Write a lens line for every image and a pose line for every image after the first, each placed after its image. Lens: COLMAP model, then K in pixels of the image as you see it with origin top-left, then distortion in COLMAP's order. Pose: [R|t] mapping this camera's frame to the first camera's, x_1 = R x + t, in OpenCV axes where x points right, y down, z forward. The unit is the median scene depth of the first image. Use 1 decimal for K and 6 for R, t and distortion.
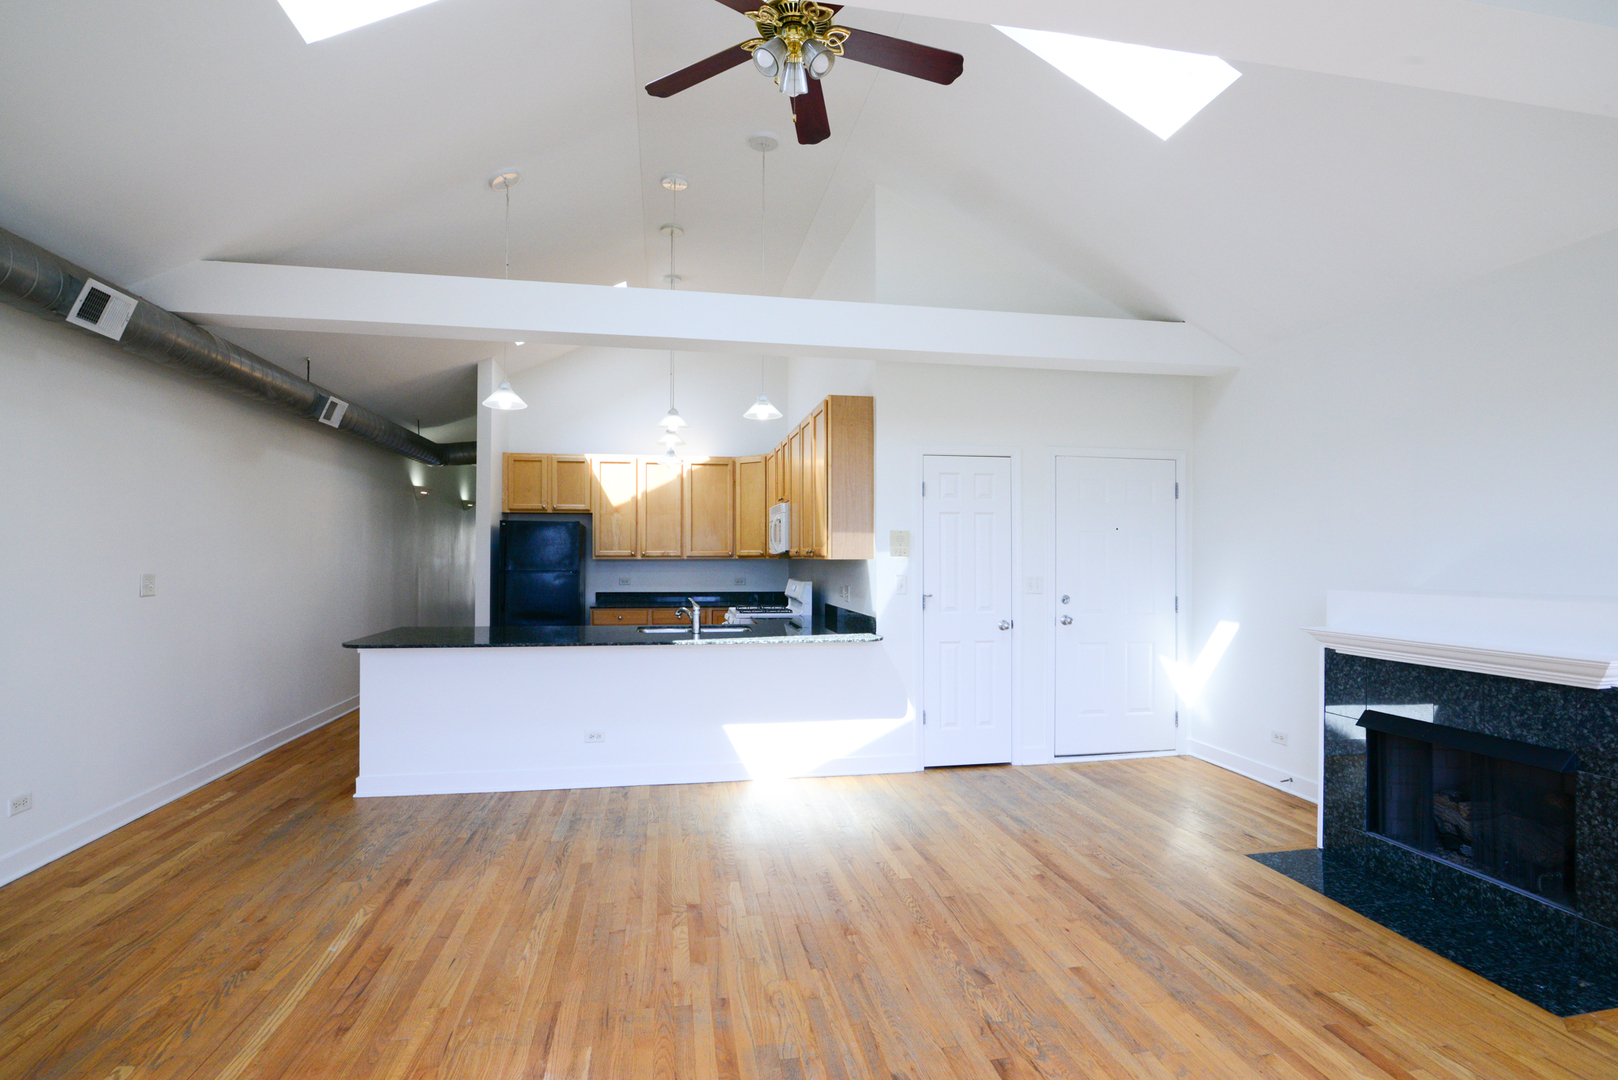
lens RADIAL K [[754.2, 0, 809.0], [0, 754.2, 540.0], [0, 0, 1]] dist [-0.017755, 0.000720]
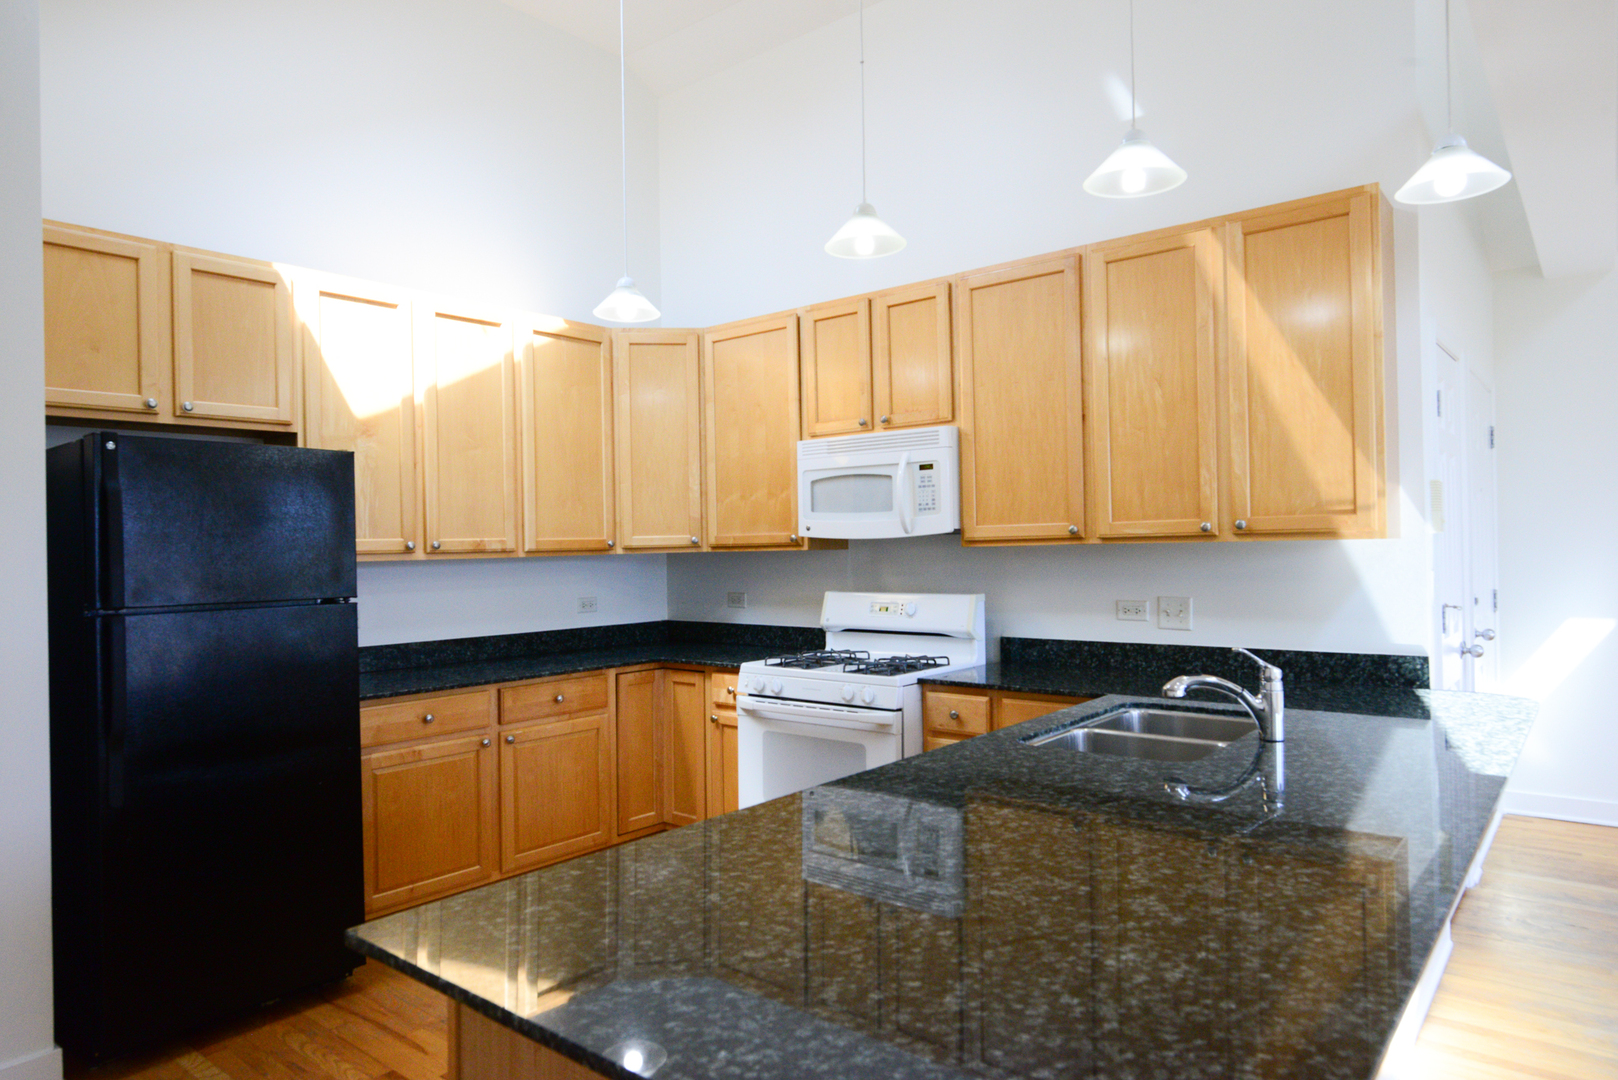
lens RADIAL K [[987.4, 0, 809.0], [0, 987.4, 540.0], [0, 0, 1]] dist [0.000070, -0.001323]
pose [[0.766400, -0.011302, 0.642265, -0.844363], [0.006846, 0.999932, 0.009427, 0.024694], [-0.642328, -0.002828, 0.766425, 1.025206]]
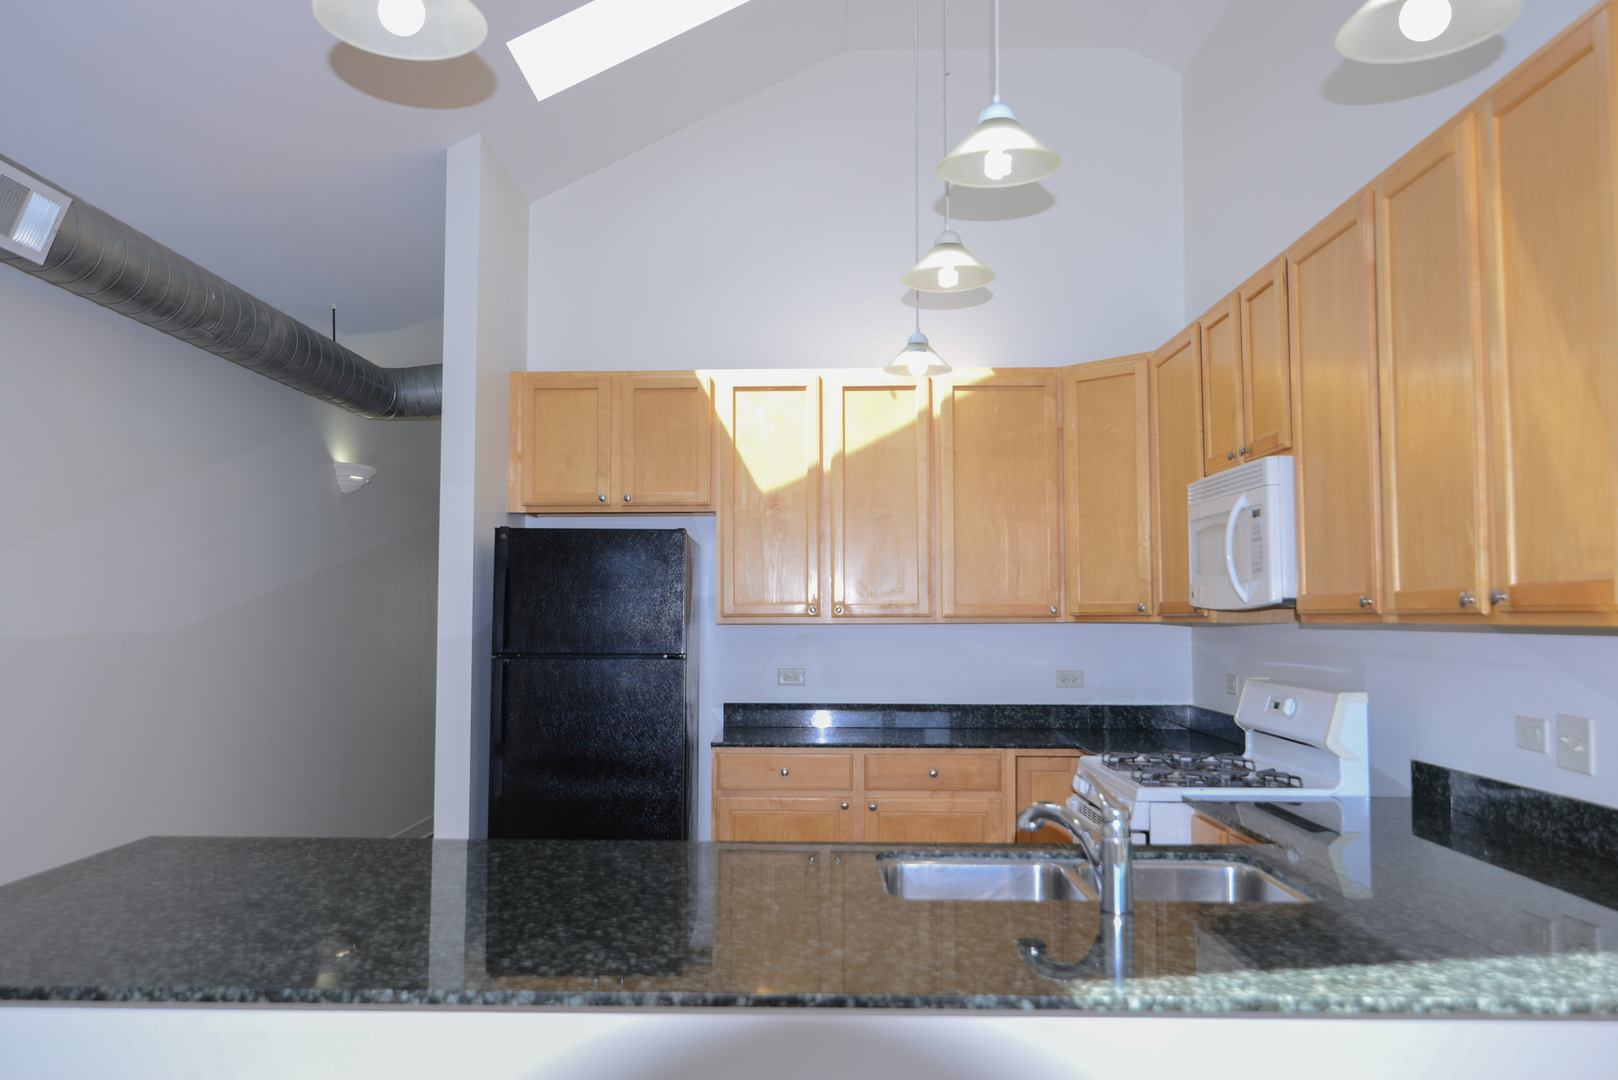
lens RADIAL K [[1227.3, 0, 809.0], [0, 1227.3, 540.0], [0, 0, 1]] dist [0.004304, -0.001078]
pose [[0.980664, -0.013482, -0.195235, -0.223929], [0.005449, 0.999119, -0.041620, 0.016748], [0.195624, 0.039751, 0.979873, 0.739289]]
